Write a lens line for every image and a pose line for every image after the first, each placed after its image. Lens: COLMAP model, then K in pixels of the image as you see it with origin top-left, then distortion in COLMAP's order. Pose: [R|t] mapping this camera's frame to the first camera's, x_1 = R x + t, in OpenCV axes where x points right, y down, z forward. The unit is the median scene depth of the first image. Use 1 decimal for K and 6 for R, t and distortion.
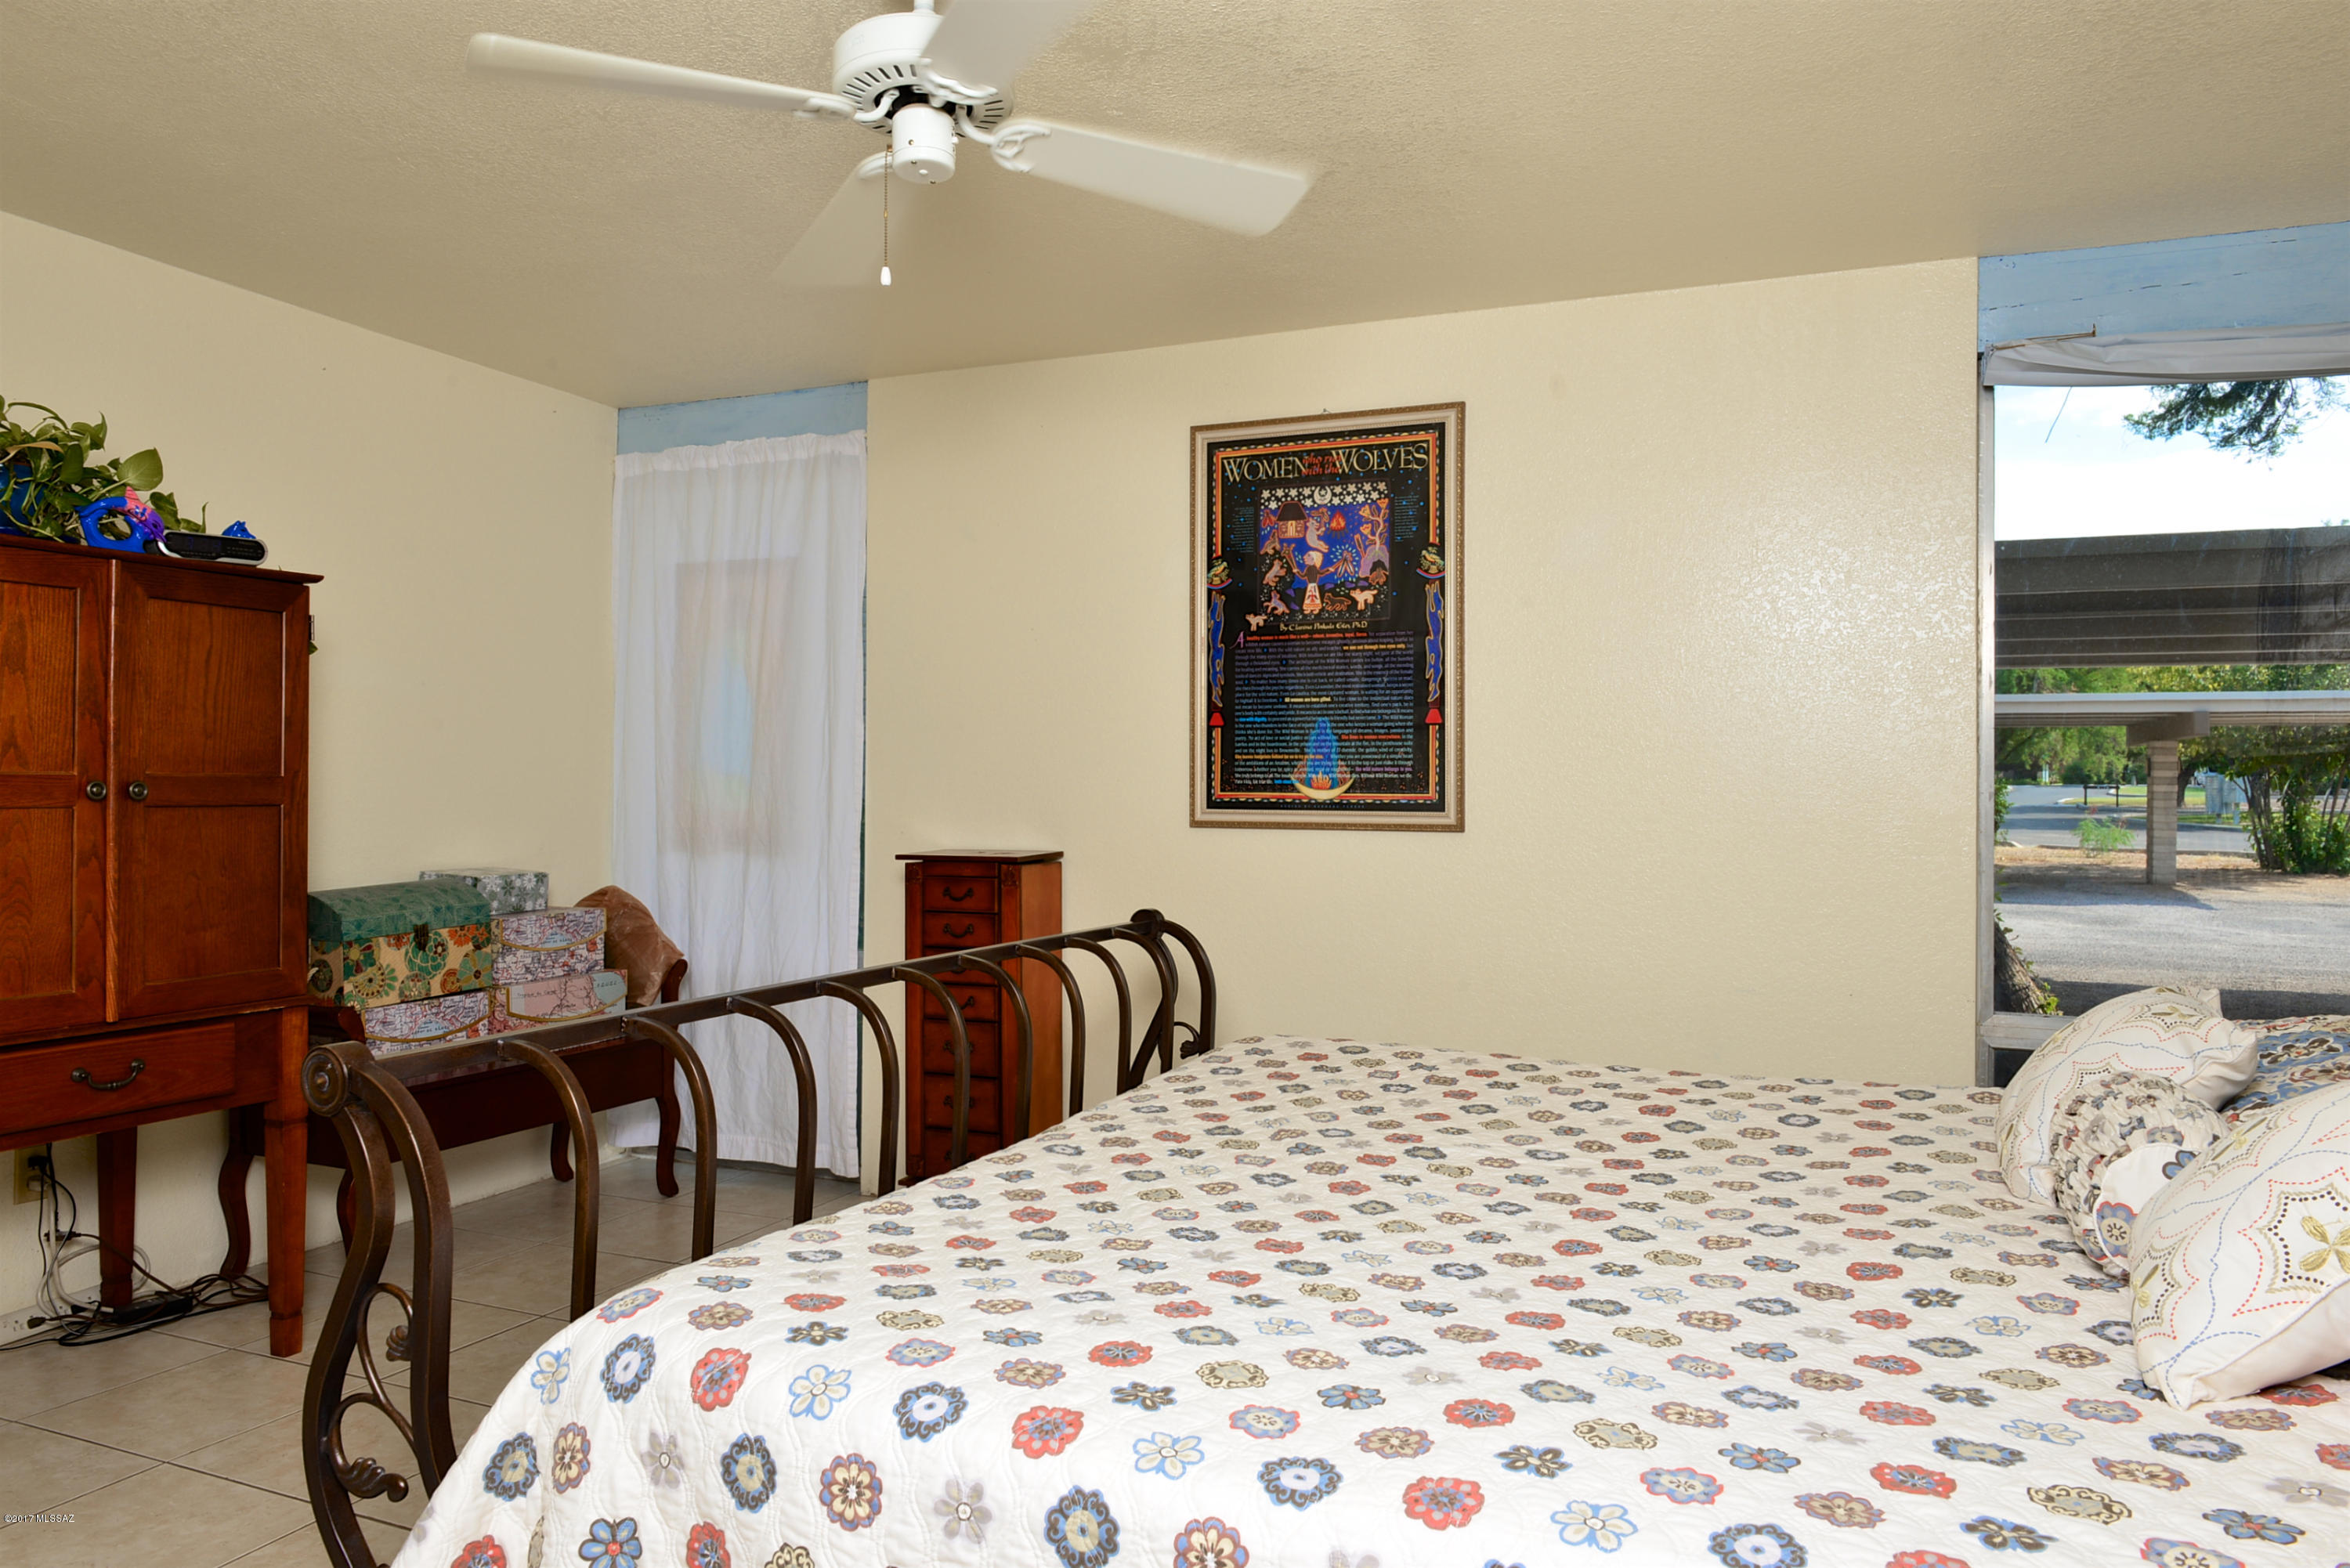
lens RADIAL K [[1564.1, 0, 1175.0], [0, 1564.1, 784.0], [0, 0, 1]] dist [0.004226, 0.000718]
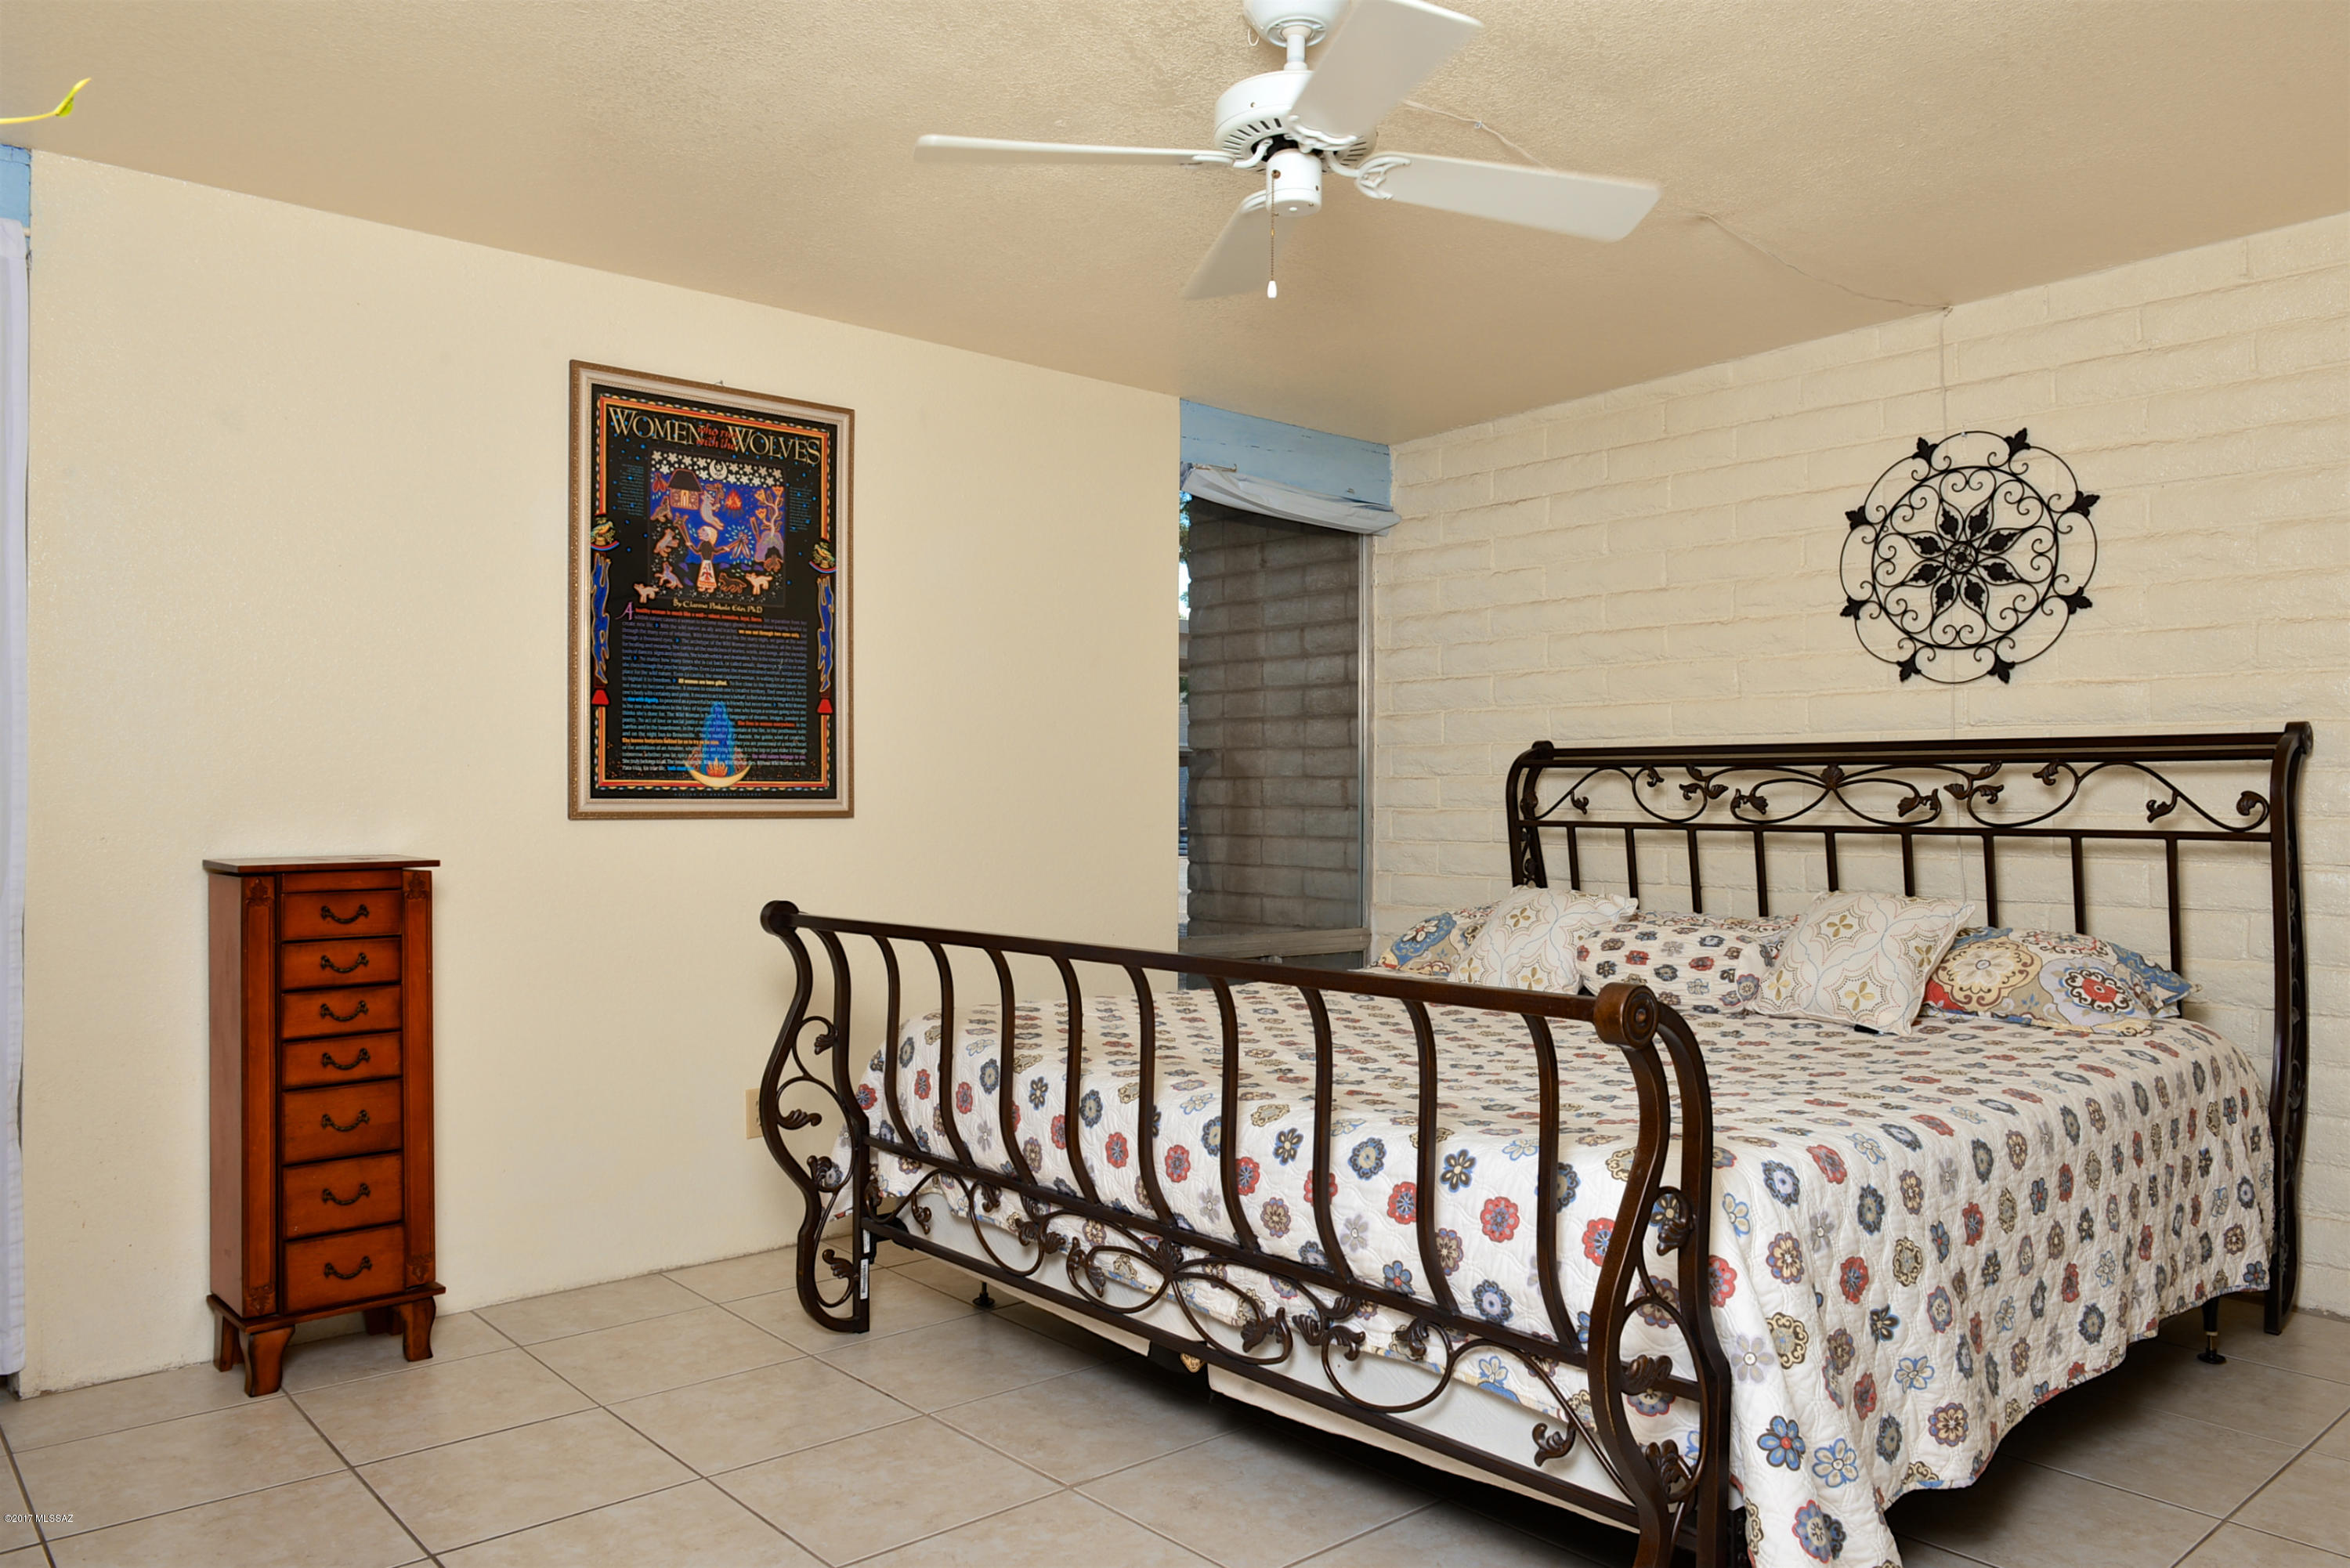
lens RADIAL K [[1633.2, 0, 1175.0], [0, 1633.2, 784.0], [0, 0, 1]] dist [-0.003279, -0.000547]
pose [[0.433695, 0.001150, 0.901059, -0.685904], [-0.002079, 0.999998, -0.000276, 0.007561], [-0.901057, -0.001753, 0.433697, 0.313710]]
